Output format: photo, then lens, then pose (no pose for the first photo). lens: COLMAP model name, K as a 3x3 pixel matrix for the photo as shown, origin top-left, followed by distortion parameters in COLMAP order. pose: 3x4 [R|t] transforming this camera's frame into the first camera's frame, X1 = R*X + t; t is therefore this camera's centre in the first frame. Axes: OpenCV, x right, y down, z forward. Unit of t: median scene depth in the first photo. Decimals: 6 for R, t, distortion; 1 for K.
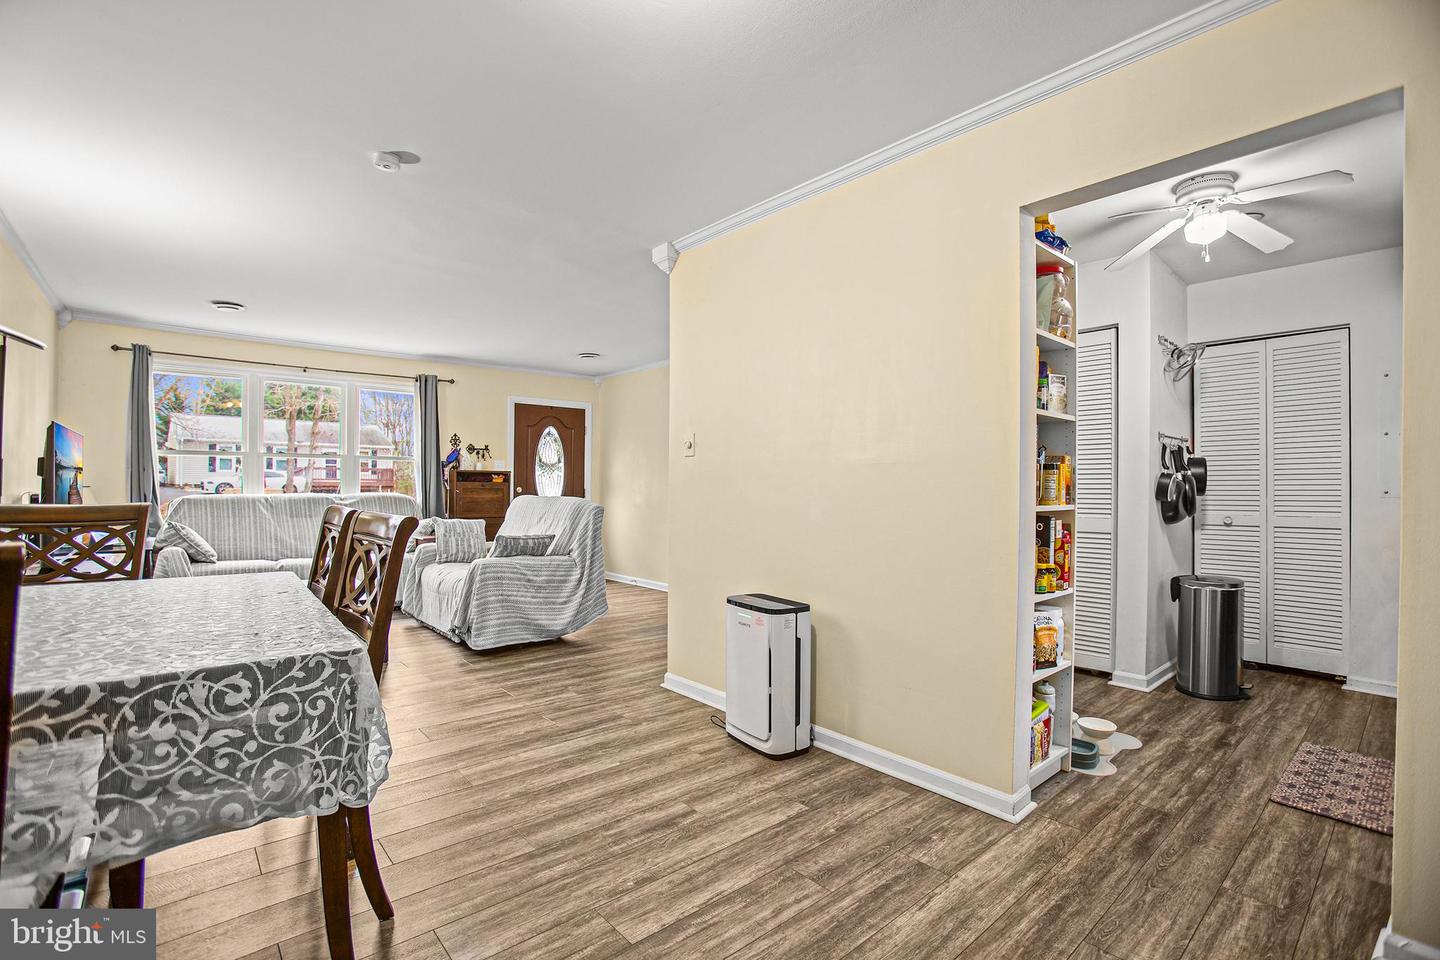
lens RADIAL K [[645.4, 0, 720.0], [0, 645.4, 480.0], [0, 0, 1]] dist [-0.062619, 0.021443]
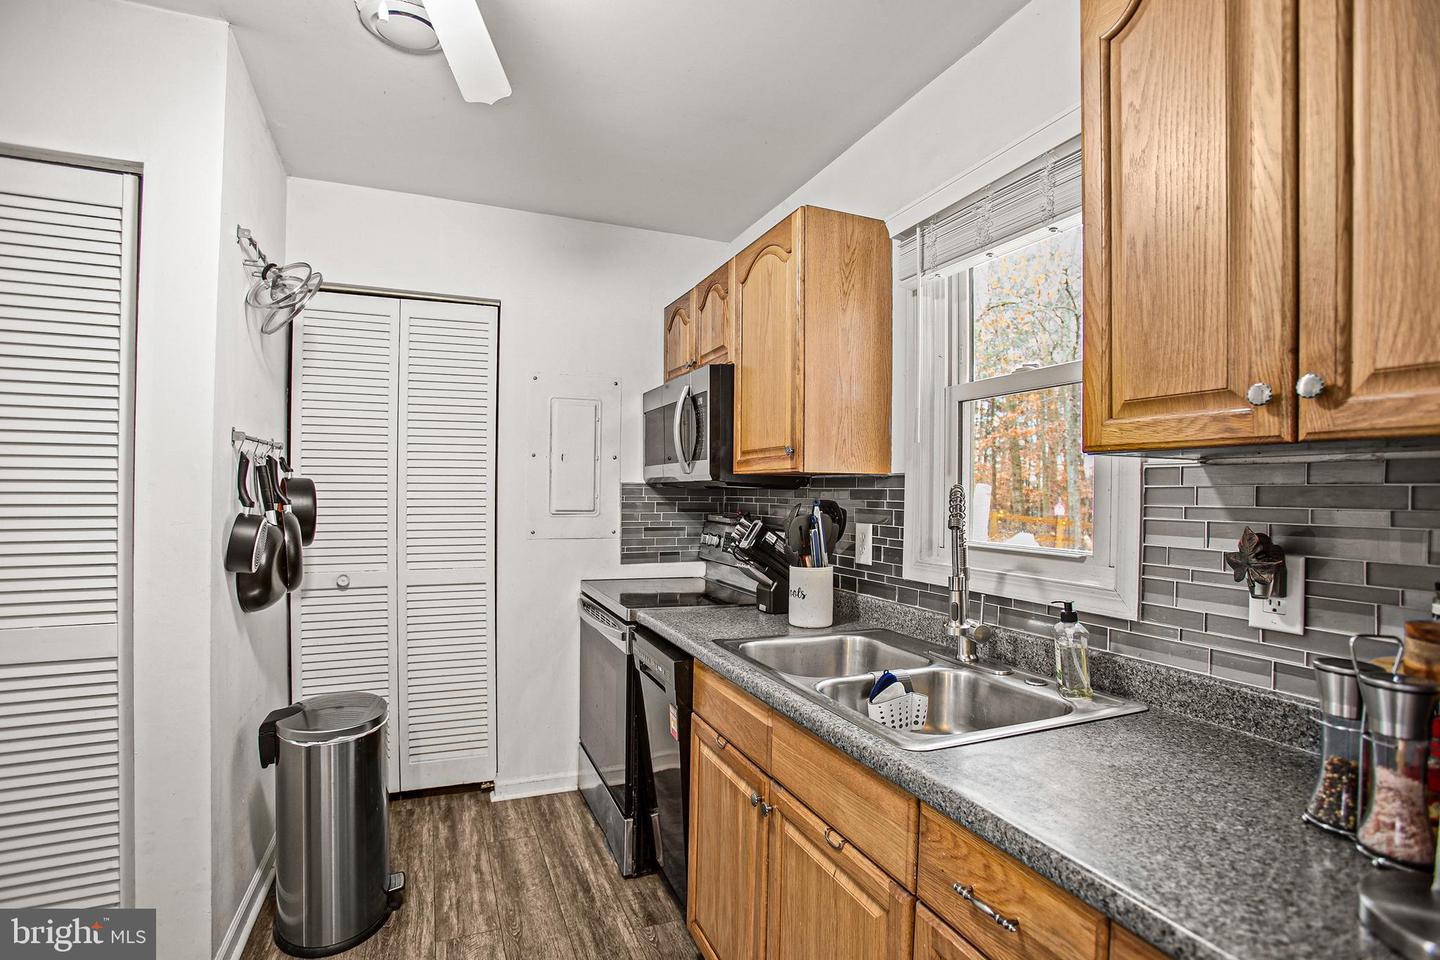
lens RADIAL K [[678.2, 0, 720.7], [0, 678.2, 495.4], [0, 0, 1]] dist [-0.069683, 0.027493]
pose [[0.304963, -0.008703, 0.952324, 0.335650], [-0.013174, 0.999824, 0.013356, -0.036677], [-0.952273, -0.016619, 0.304795, 0.495165]]
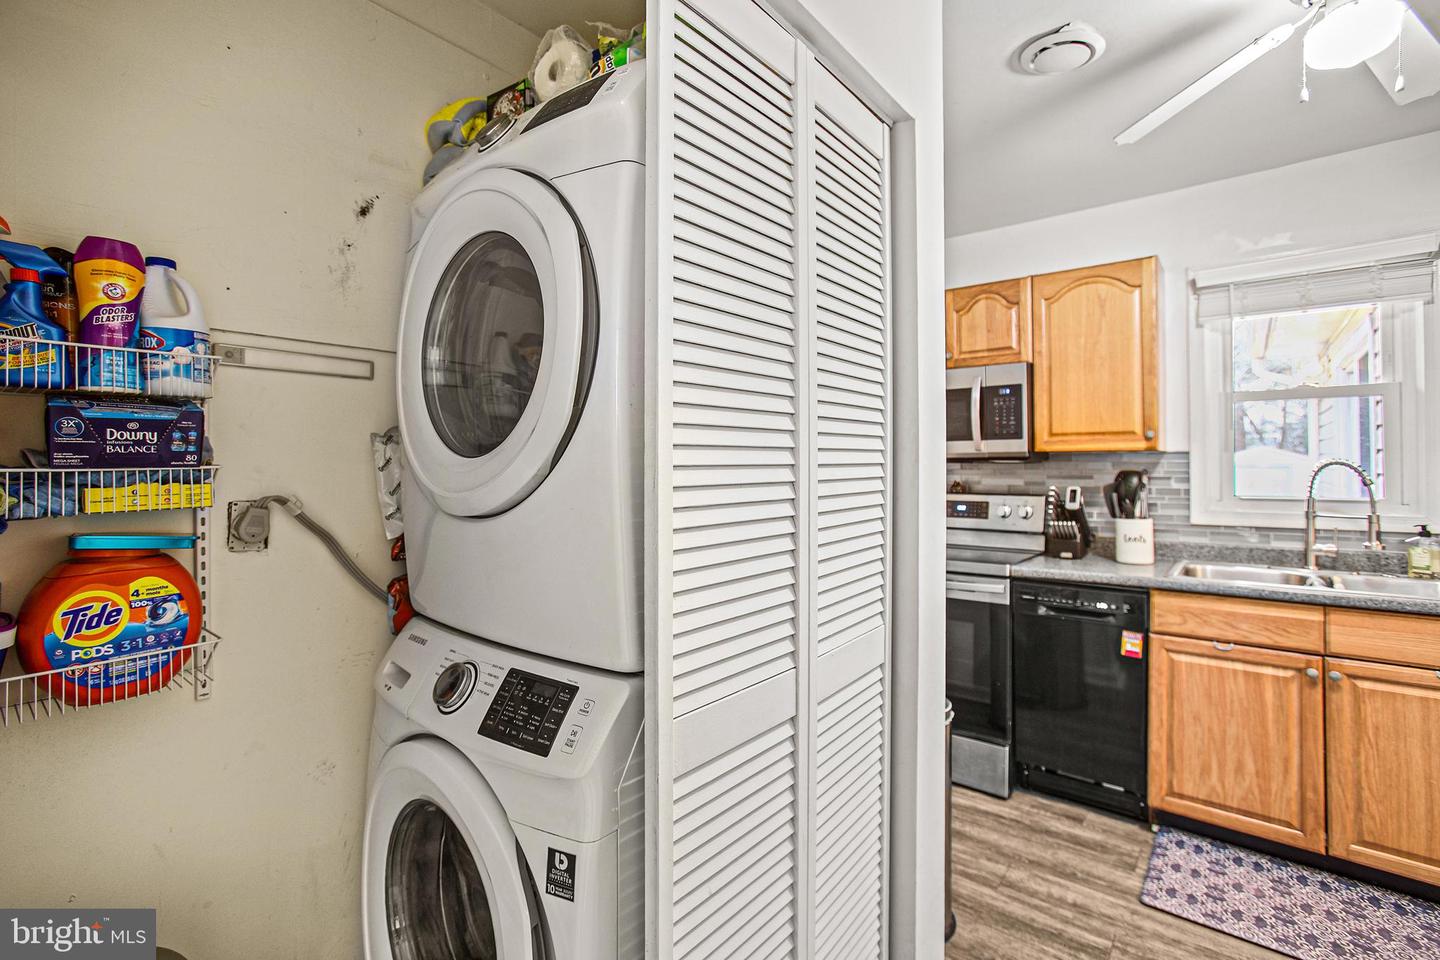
lens RADIAL K [[668.5, 0, 718.4], [0, 668.5, 459.6], [0, 0, 1]] dist [-0.044939, 0.024505]
pose [[-0.179675, 0.003535, 0.983720, 0.252396], [-0.001369, 0.999992, -0.003844, -0.034774], [-0.983725, -0.002037, -0.179669, 1.179533]]
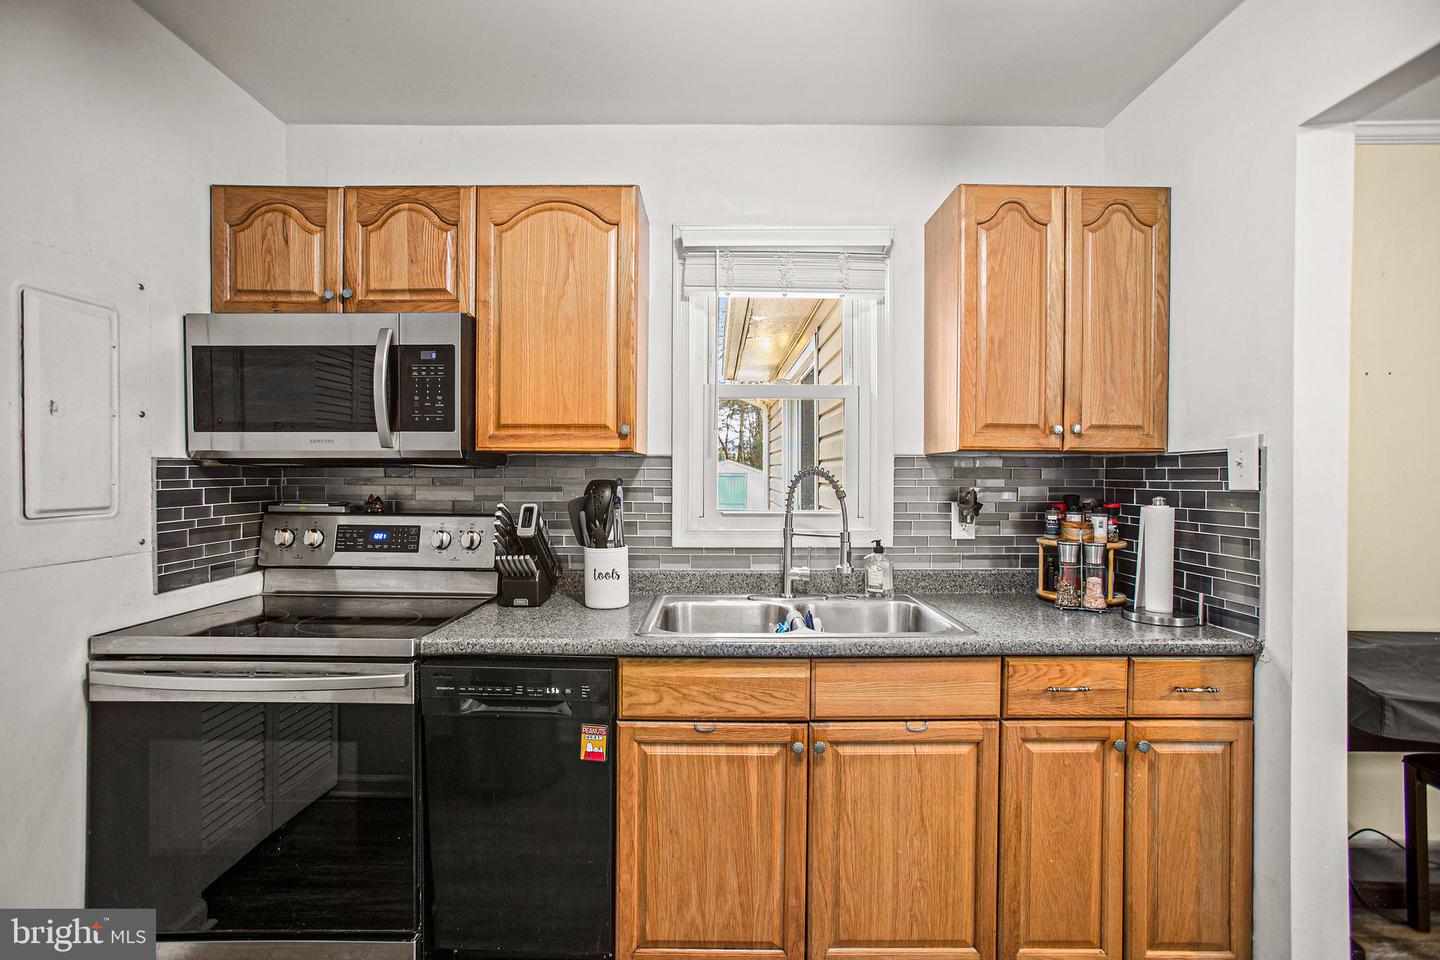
lens RADIAL K [[645.4, 0, 720.0], [0, 645.4, 480.0], [0, 0, 1]] dist [-0.062619, 0.021443]
pose [[-0.760564, -0.016768, 0.649046, 0.480873], [-0.012058, 0.999859, 0.011702, -0.033358], [-0.649151, 0.001074, -0.760659, 0.931774]]
